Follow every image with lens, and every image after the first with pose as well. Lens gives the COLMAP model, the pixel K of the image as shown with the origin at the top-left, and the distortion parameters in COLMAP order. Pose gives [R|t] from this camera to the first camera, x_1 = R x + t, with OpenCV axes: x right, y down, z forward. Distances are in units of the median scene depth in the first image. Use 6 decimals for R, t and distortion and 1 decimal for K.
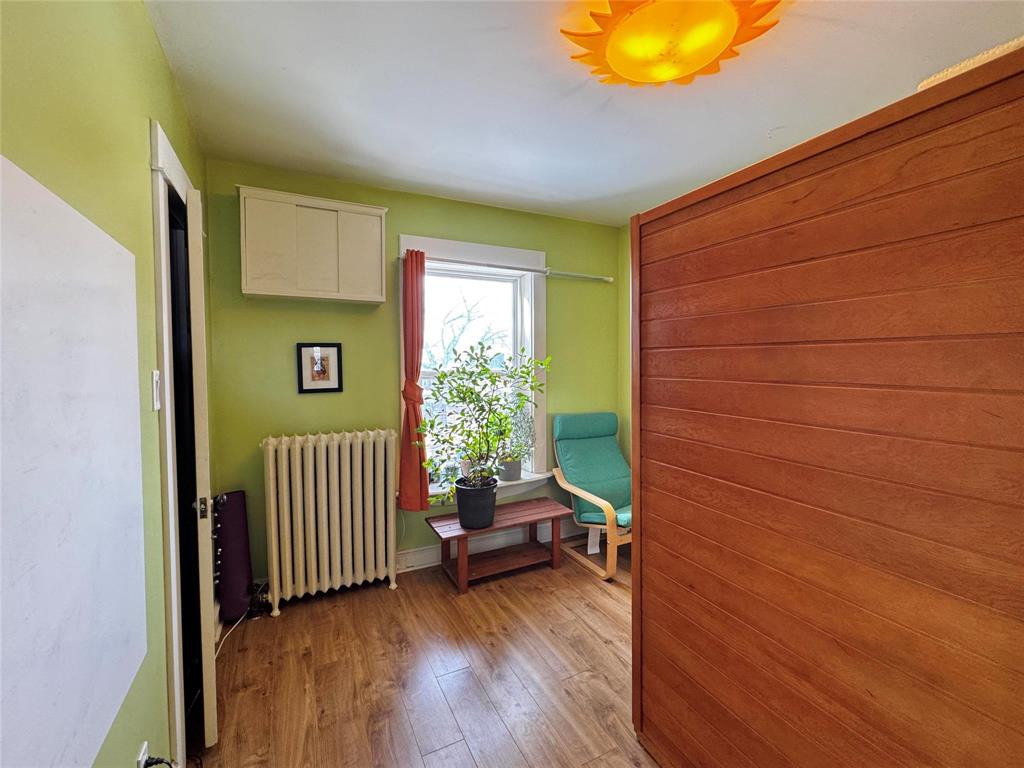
lens RADIAL K [[444.8, 0, 513.7], [0, 444.8, 381.5], [0, 0, 1]] dist [-0.001219, 0.000658]
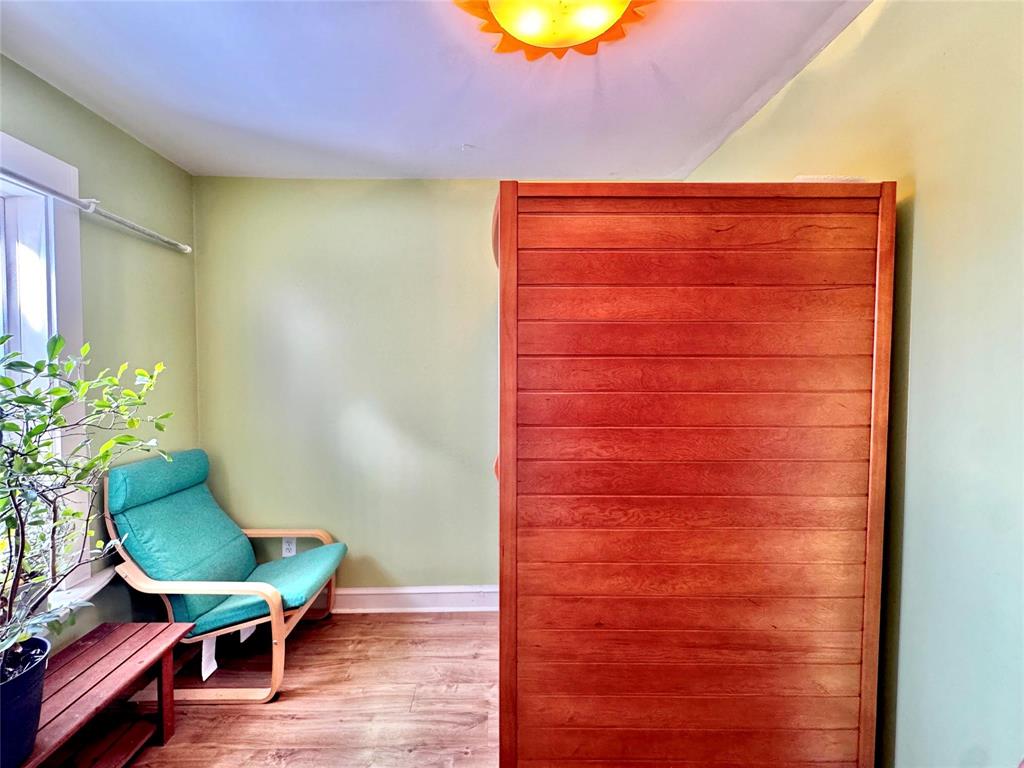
lens RADIAL K [[444.8, 0, 509.2], [0, 444.8, 383.6], [0, 0, 1]] dist [-0.001219, 0.000658]
pose [[0.429024, -0.020447, 0.903062, -0.416425], [0.040594, 0.999170, 0.003338, -0.028146], [-0.902381, 0.035226, 0.429498, 0.671717]]
